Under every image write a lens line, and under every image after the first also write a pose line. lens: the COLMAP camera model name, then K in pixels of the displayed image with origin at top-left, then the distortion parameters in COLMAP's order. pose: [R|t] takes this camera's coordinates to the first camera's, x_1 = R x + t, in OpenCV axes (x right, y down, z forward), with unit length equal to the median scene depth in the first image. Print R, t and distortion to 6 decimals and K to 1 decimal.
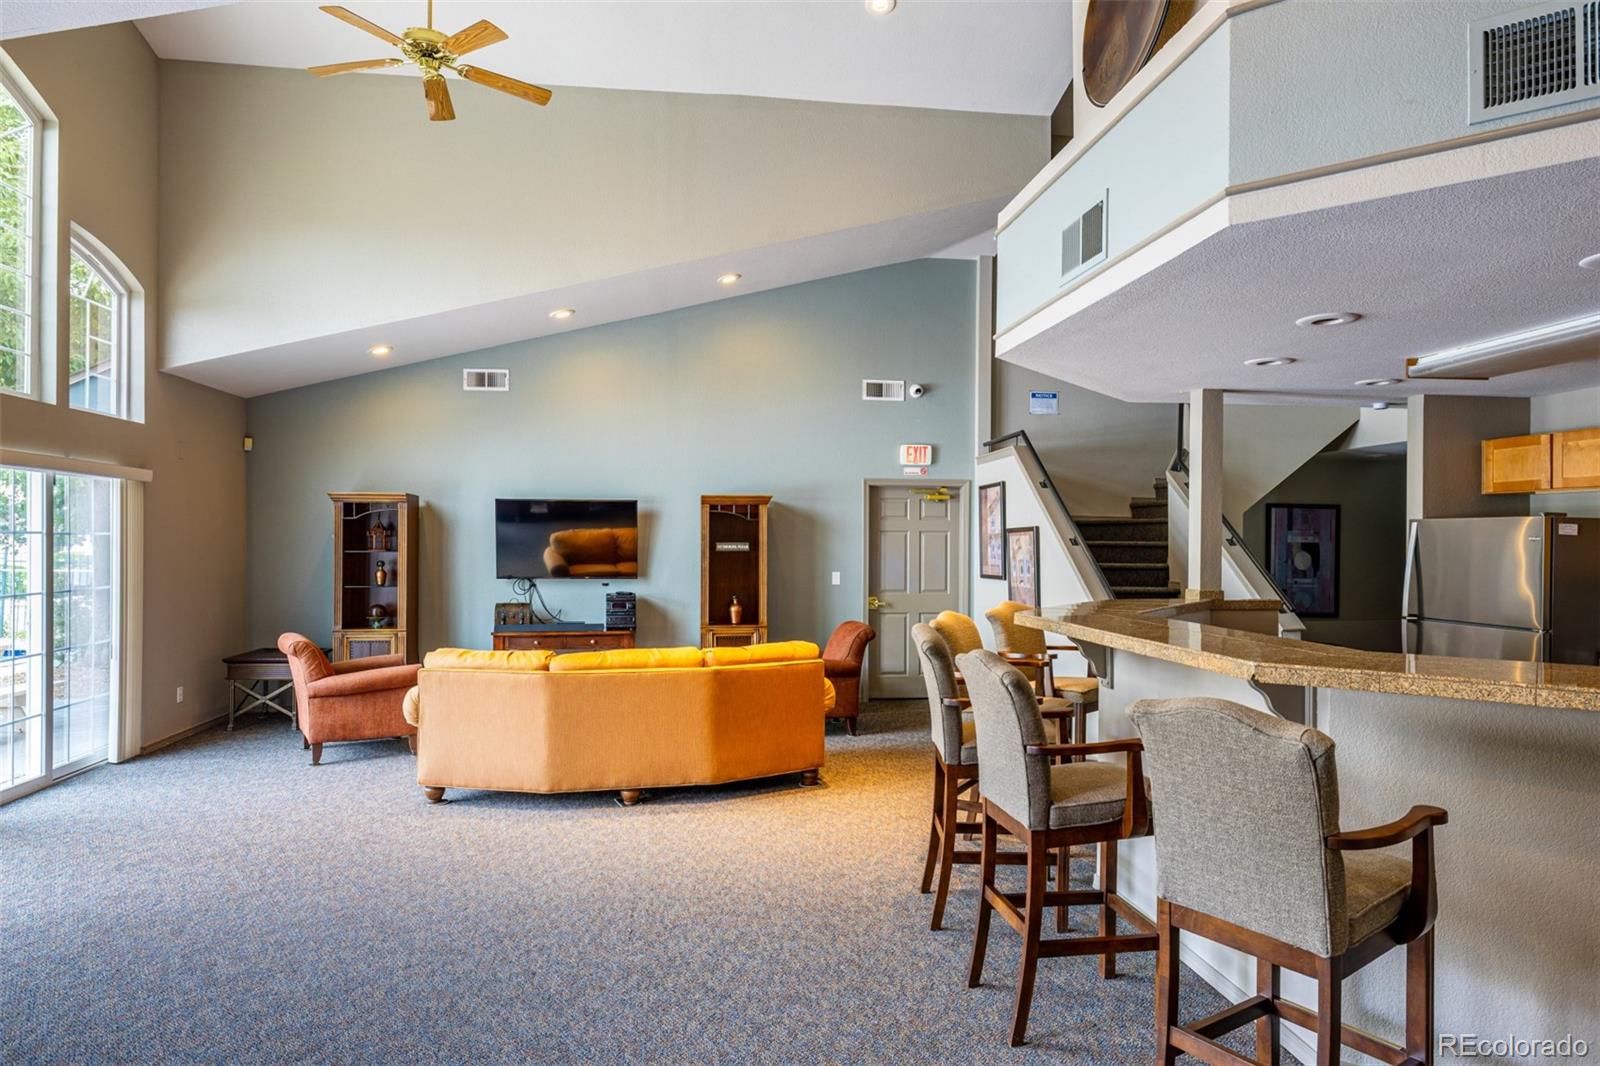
lens RADIAL K [[945.3, 0, 802.3], [0, 945.3, 536.2], [0, 0, 1]] dist [-0.000472, 0.000066]
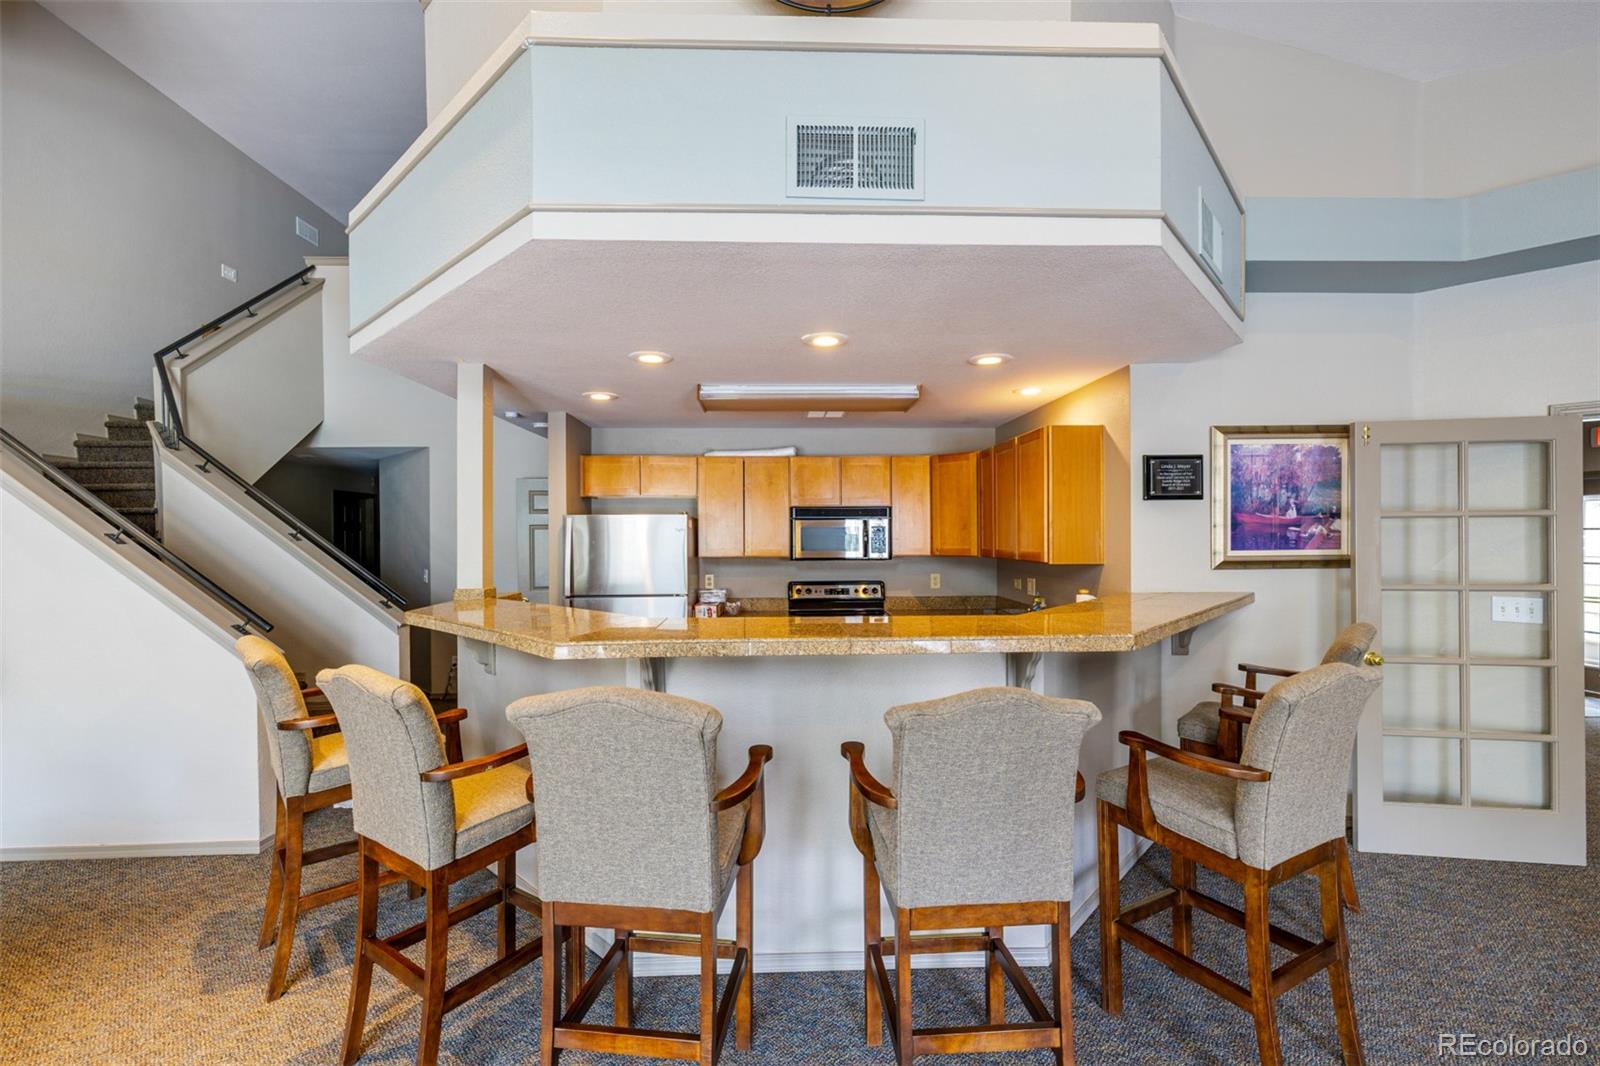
lens RADIAL K [[673.9, 0, 797.5], [0, 673.9, 529.5], [0, 0, 1]] dist [0.002420, 0.001106]
pose [[0.106271, -0.000763, 0.994337, -0.115424], [0.004307, 0.999991, 0.000307, 0.000768], [-0.994328, 0.004250, 0.106273, 0.410852]]
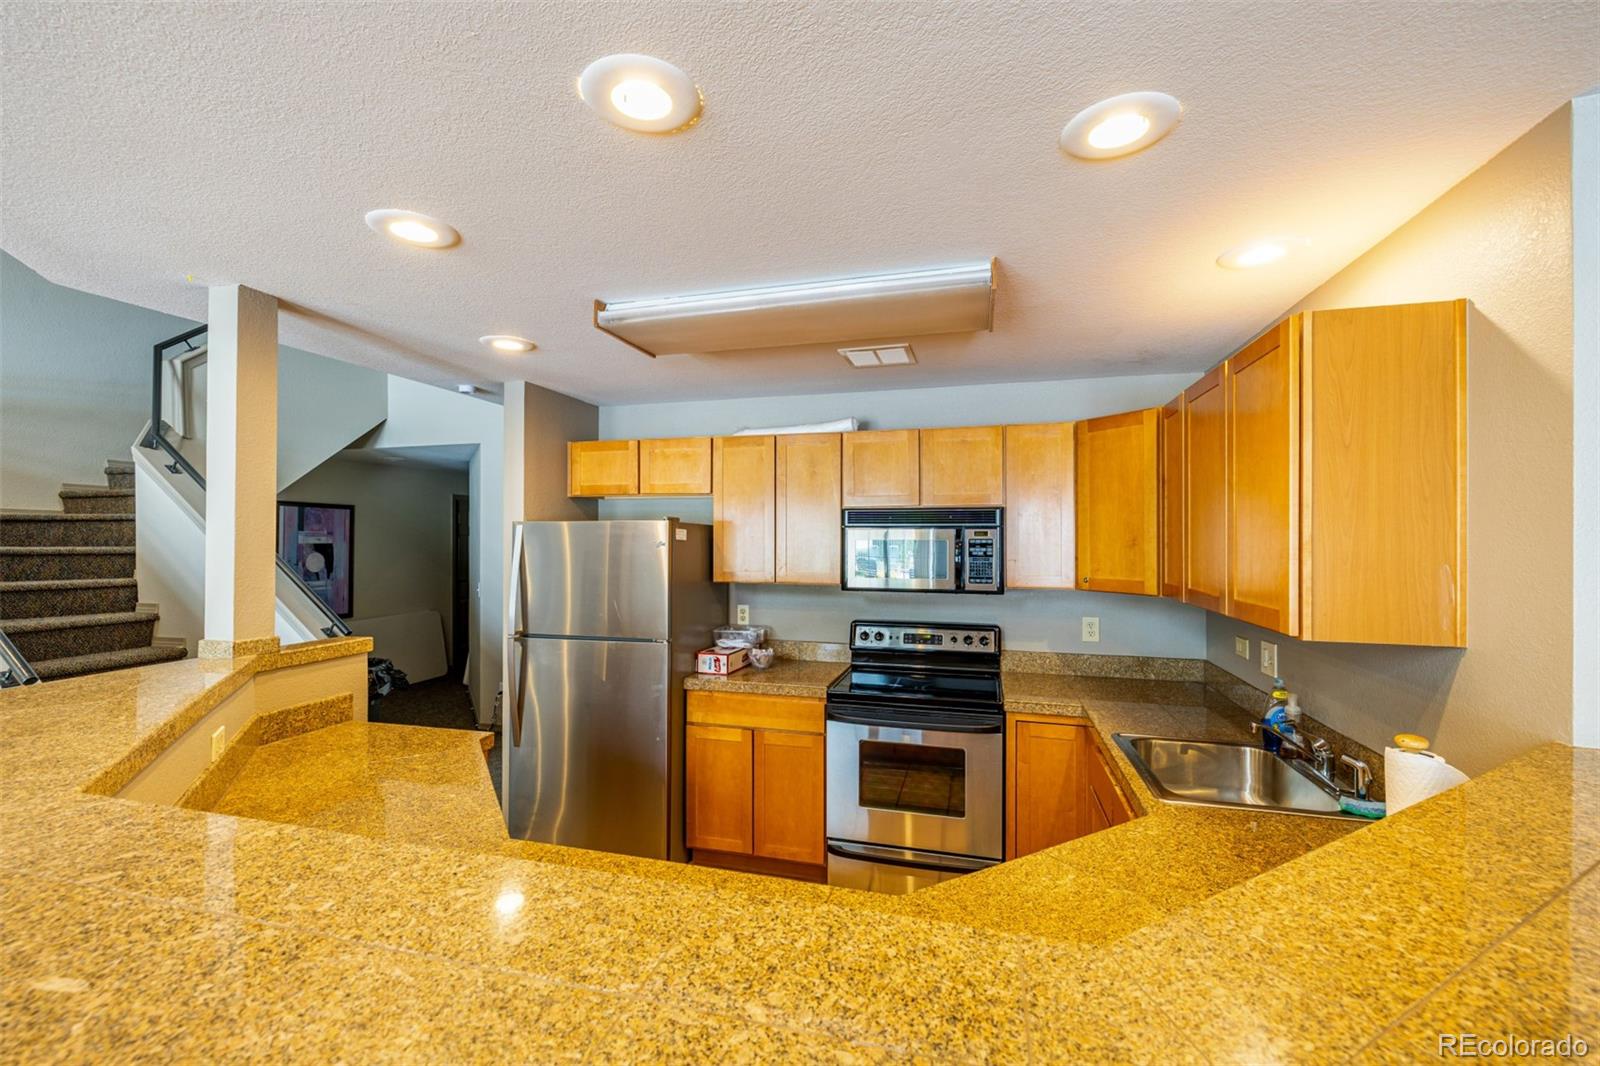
lens RADIAL K [[673.9, 0, 794.2], [0, 673.9, 532.8], [0, 0, 1]] dist [0.002420, 0.001106]
pose [[0.401471, 0.001051, 0.915871, 0.121502], [-0.001453, 0.999999, -0.000510, -0.005219], [-0.915871, -0.001126, 0.401472, 0.345680]]
